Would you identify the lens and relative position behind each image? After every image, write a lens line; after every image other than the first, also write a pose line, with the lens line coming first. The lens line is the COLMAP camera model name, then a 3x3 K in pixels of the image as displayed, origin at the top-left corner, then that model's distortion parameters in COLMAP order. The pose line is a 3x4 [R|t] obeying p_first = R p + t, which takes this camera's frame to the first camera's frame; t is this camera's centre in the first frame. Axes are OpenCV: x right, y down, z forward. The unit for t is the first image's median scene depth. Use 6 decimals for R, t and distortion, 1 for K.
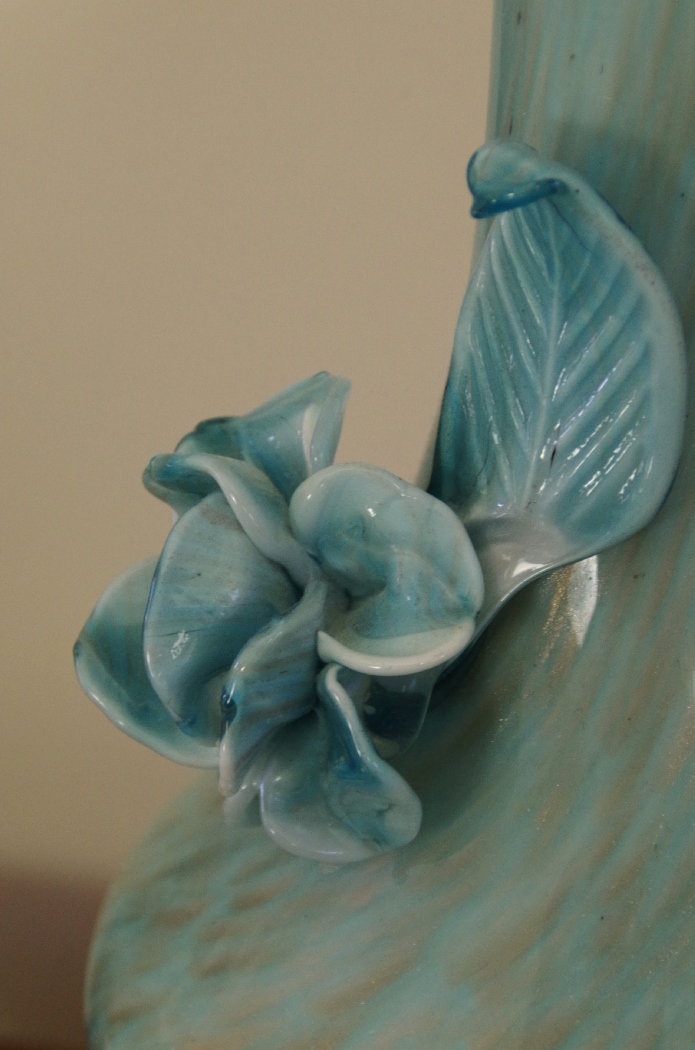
lens RADIAL K [[3999.3, 0, 347.9], [0, 3999.3, 522.8], [0, 0, 1]] dist [-0.393874, 0.000000]
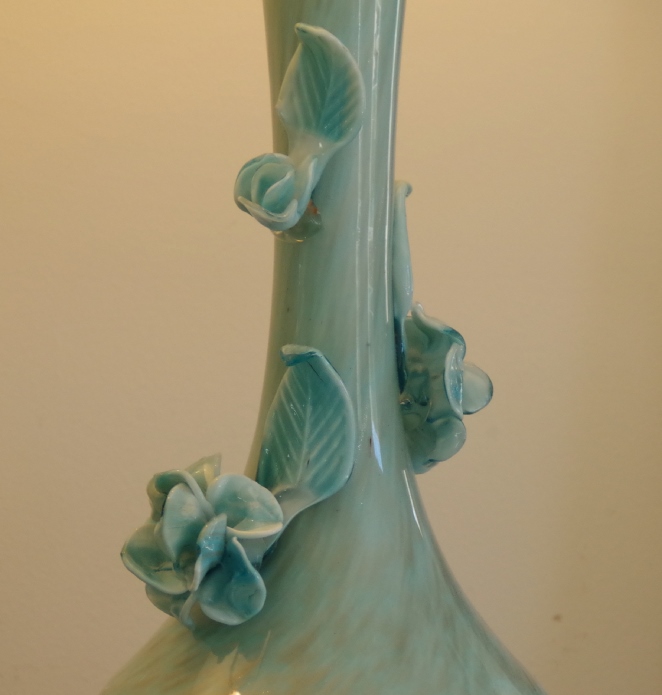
lens RADIAL K [[3885.5, 0, 330.8], [0, 3885.5, 347.4], [0, 0, 1]] dist [-0.265947, 0.000000]
pose [[0.964573, 0.020448, 0.263021, -0.634352], [0.075205, 0.934311, -0.348434, 0.835891], [-0.252869, 0.355871, 0.899674, -1.427307]]
